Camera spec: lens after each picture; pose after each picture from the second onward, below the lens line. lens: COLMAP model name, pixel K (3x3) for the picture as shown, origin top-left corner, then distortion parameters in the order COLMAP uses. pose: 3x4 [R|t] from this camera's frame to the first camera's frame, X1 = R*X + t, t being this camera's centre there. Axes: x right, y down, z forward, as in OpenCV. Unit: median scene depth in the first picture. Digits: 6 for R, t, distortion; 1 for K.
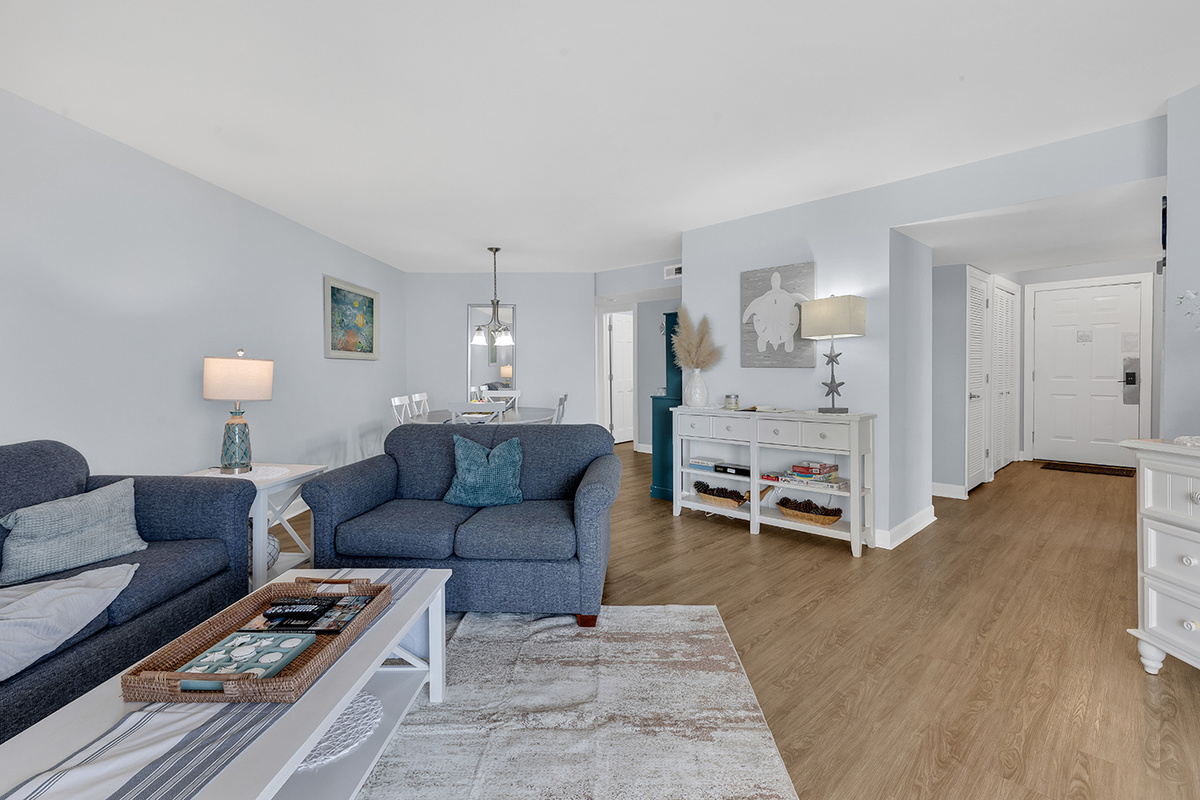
lens RADIAL K [[546.2, 0, 617.5], [0, 546.2, 369.5], [0, 0, 1]] dist [-0.000278, 0.000205]
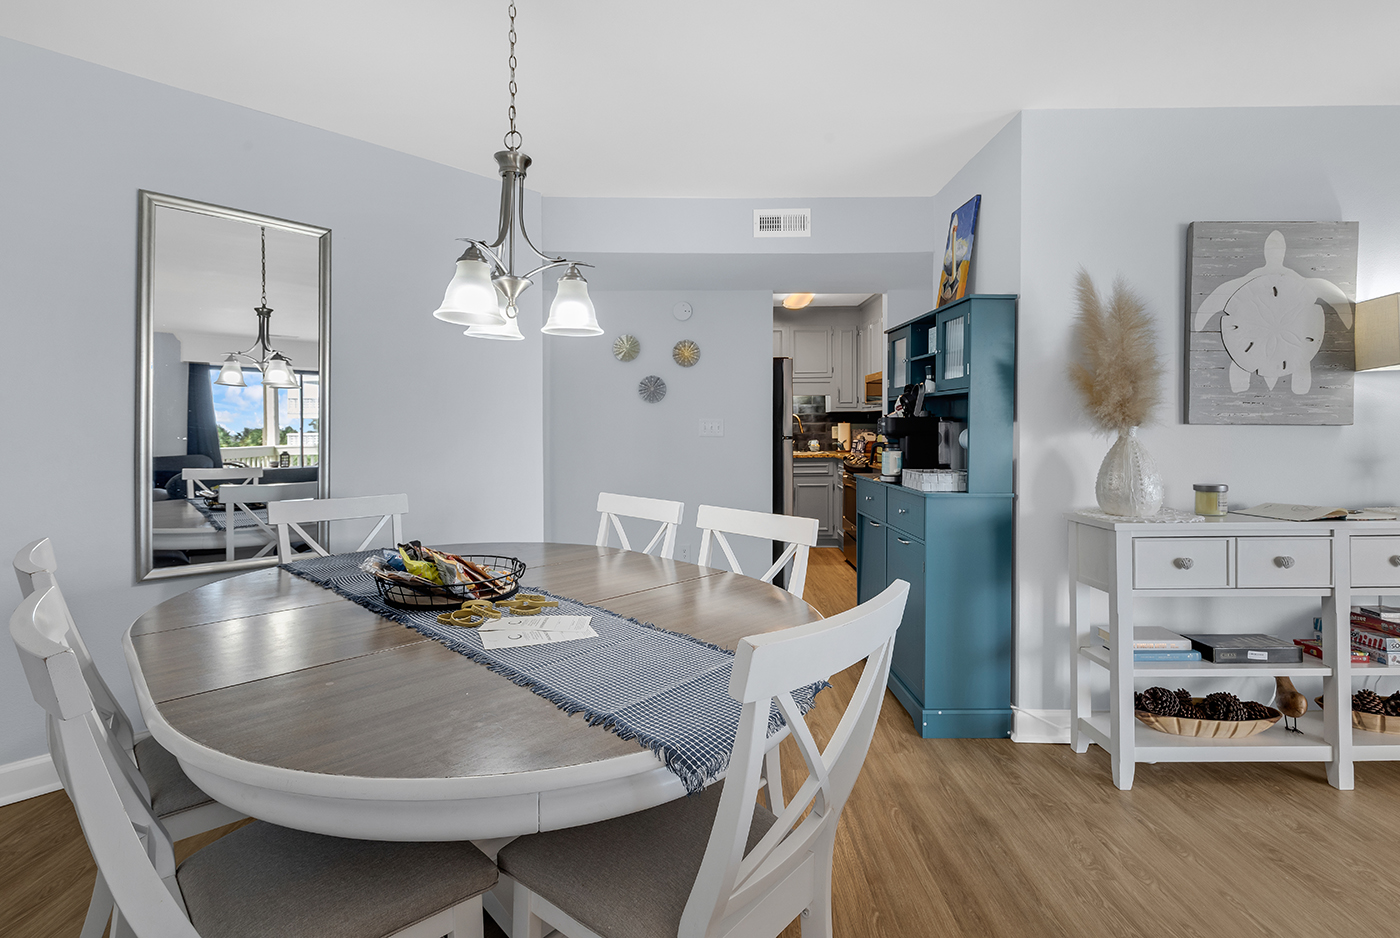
lens RADIAL K [[656.9, 0, 712.3], [0, 656.9, 431.2], [0, 0, 1]] dist [0.008797, -0.001292]
pose [[0.711117, 0.000174, 0.703073, -0.524527], [-0.004241, 0.999983, 0.004042, 0.001932], [-0.703061, -0.005856, 0.711106, 0.997925]]
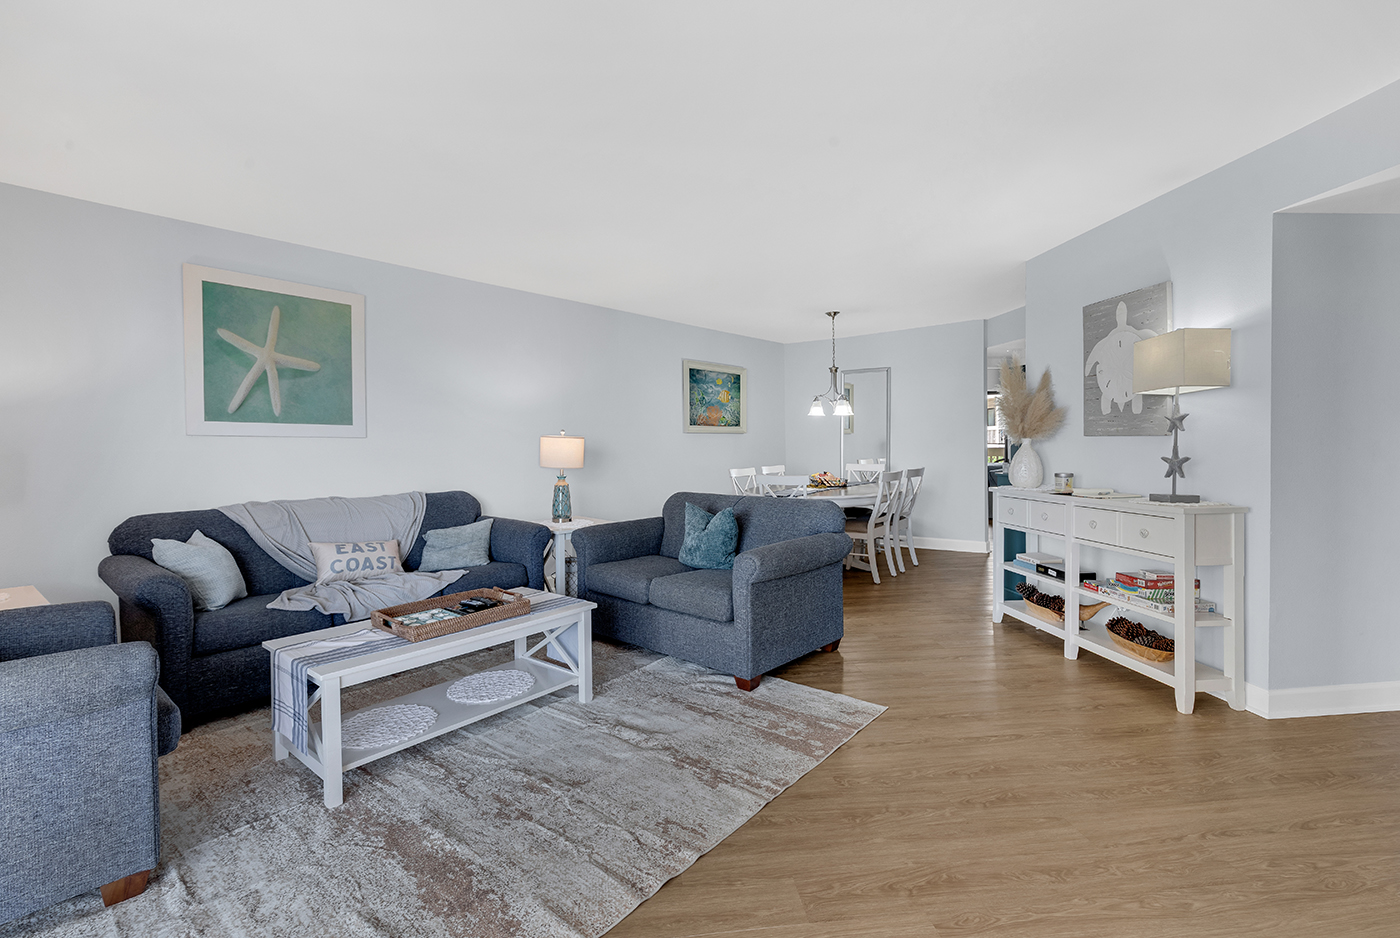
lens RADIAL K [[641.2, 0, 711.0], [0, 641.2, 454.2], [0, 0, 1]] dist [0.001274, -0.000364]
pose [[0.778244, 0.002837, -0.627956, 0.427563], [0.011621, 0.999753, 0.018919, -0.002264], [0.627855, -0.022022, 0.778019, 0.010533]]
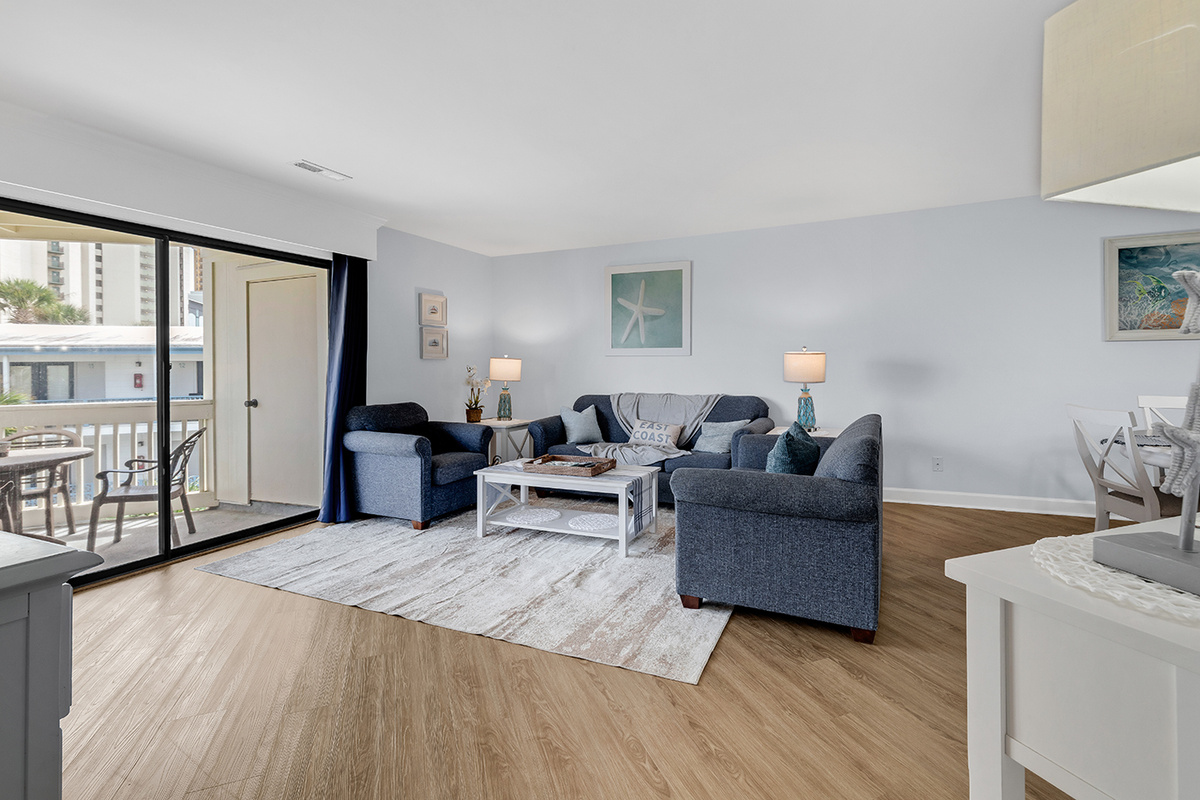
lens RADIAL K [[546.2, 0, 617.5], [0, 546.2, 369.5], [0, 0, 1]] dist [-0.000278, 0.000205]
pose [[-0.398701, 0.020906, -0.916843, 0.625504], [0.017106, 0.999736, 0.015357, -0.005320], [0.916922, -0.009560, -0.398953, 0.842544]]
